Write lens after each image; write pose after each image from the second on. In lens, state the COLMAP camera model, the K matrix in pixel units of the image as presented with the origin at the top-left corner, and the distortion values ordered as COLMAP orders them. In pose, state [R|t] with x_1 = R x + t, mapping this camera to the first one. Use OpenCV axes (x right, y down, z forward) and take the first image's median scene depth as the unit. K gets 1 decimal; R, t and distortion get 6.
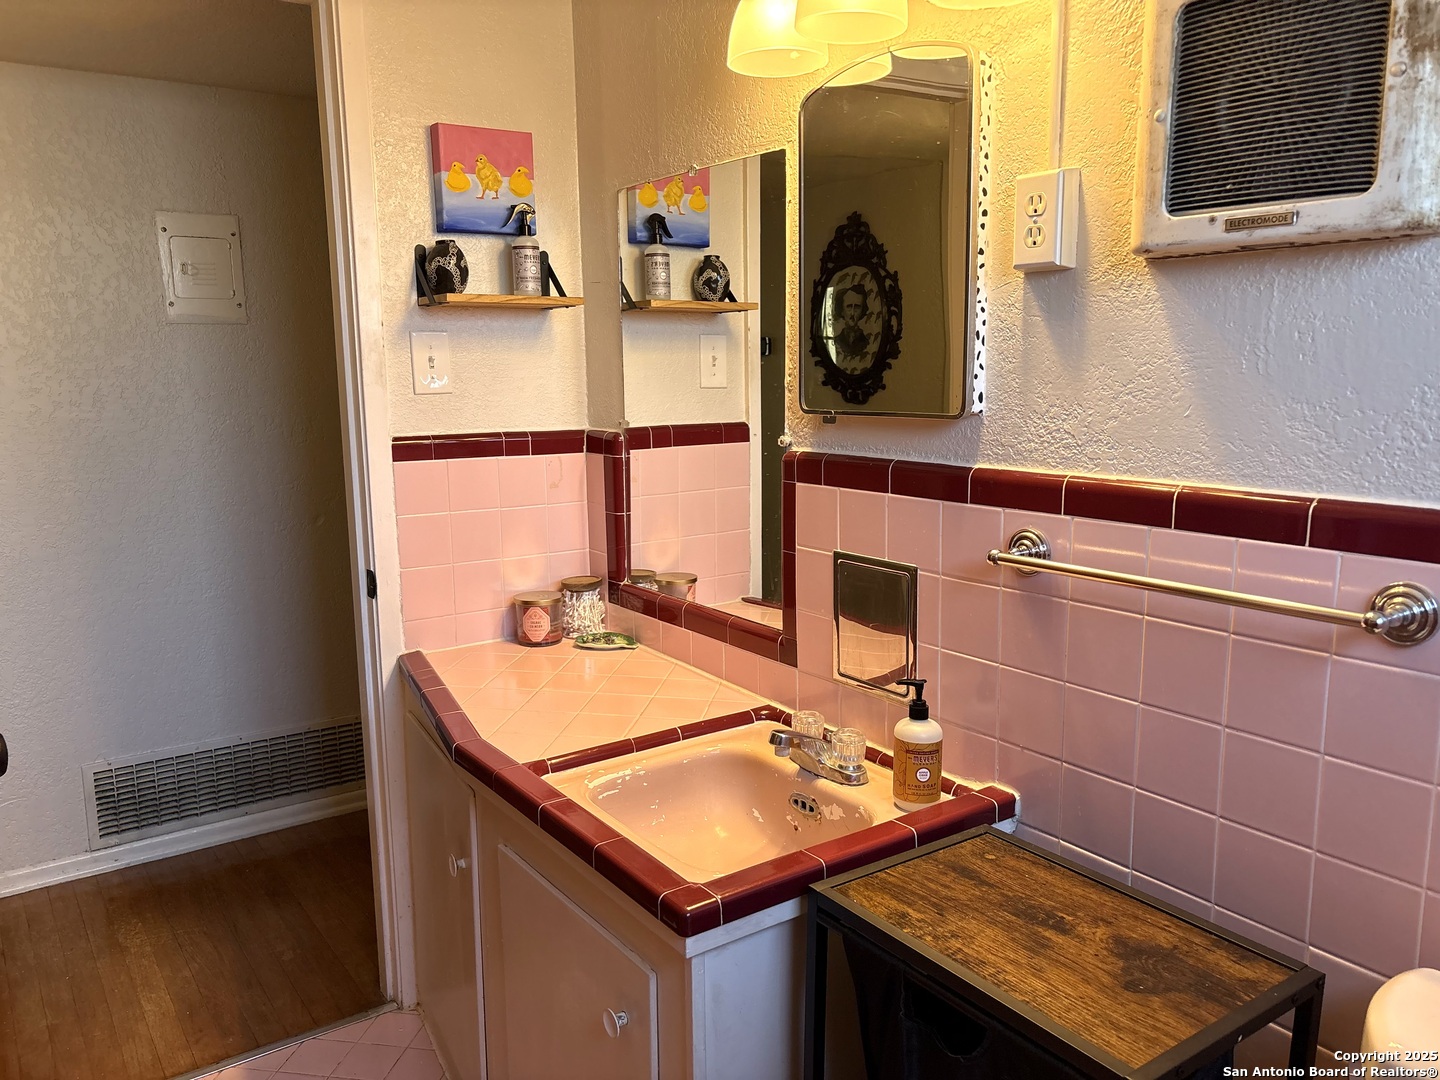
lens RADIAL K [[1083.1, 0, 724.3], [0, 1083.1, 544.1], [0, 0, 1]] dist [0.045970, -0.093912]
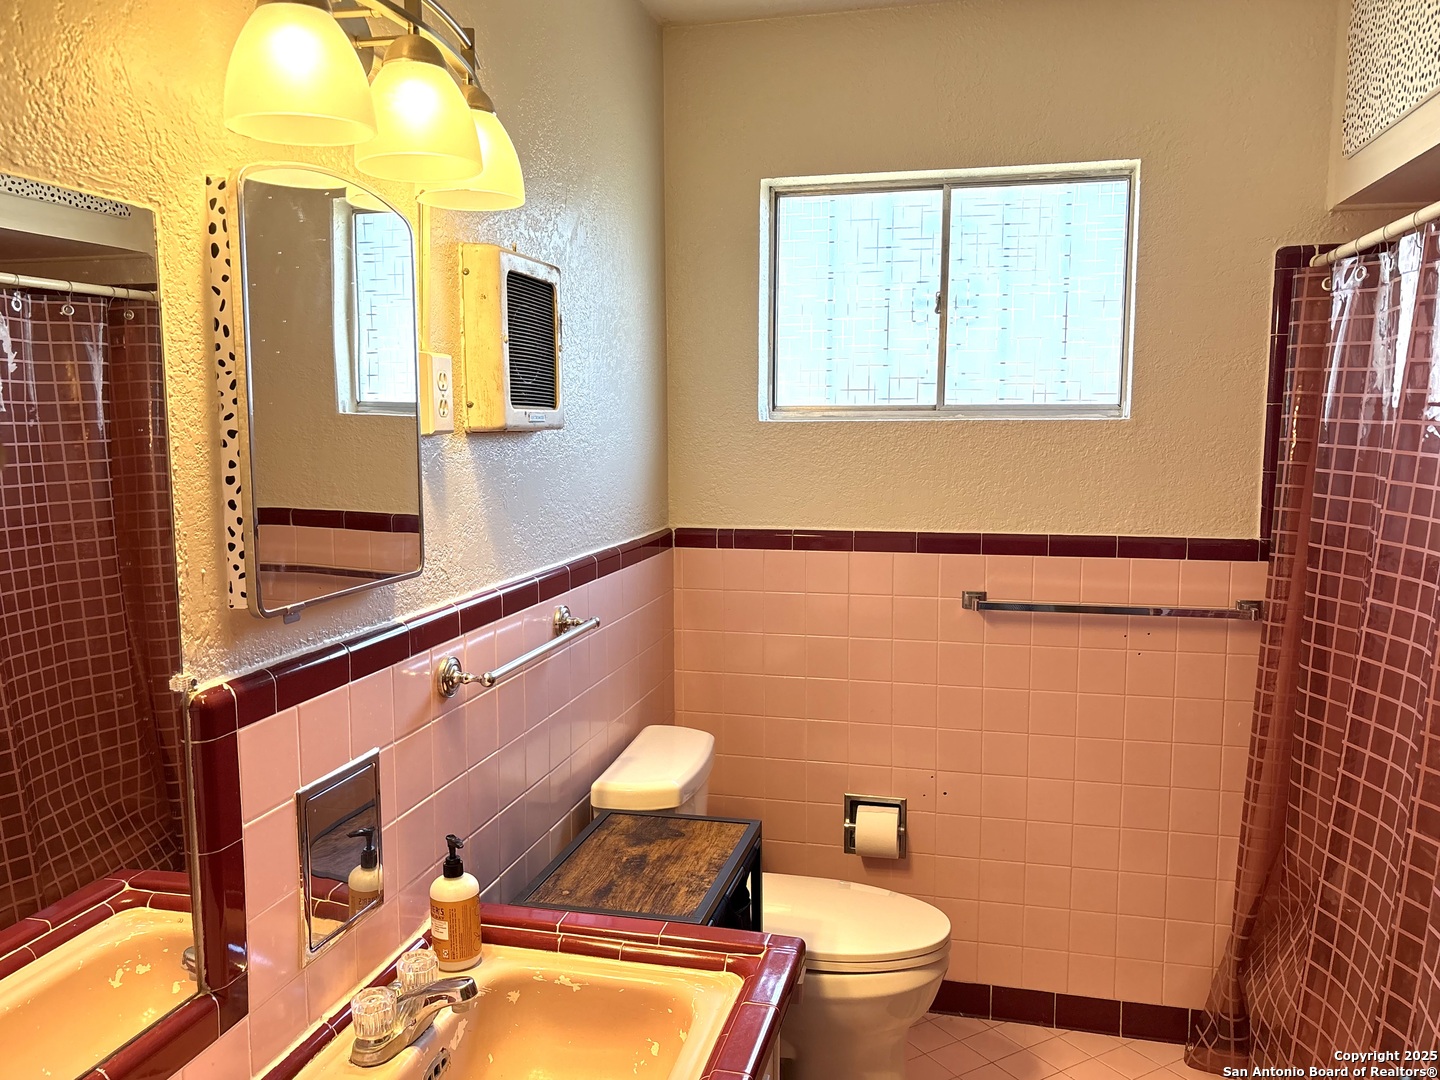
lens RADIAL K [[1083.1, 0, 724.3], [0, 1083.1, 544.1], [0, 0, 1]] dist [0.045970, -0.093912]
pose [[-0.647143, -0.068774, 0.759260, -0.737213], [0.142878, 0.967335, 0.209401, -0.314359], [-0.748860, 0.243994, -0.616178, 1.402131]]
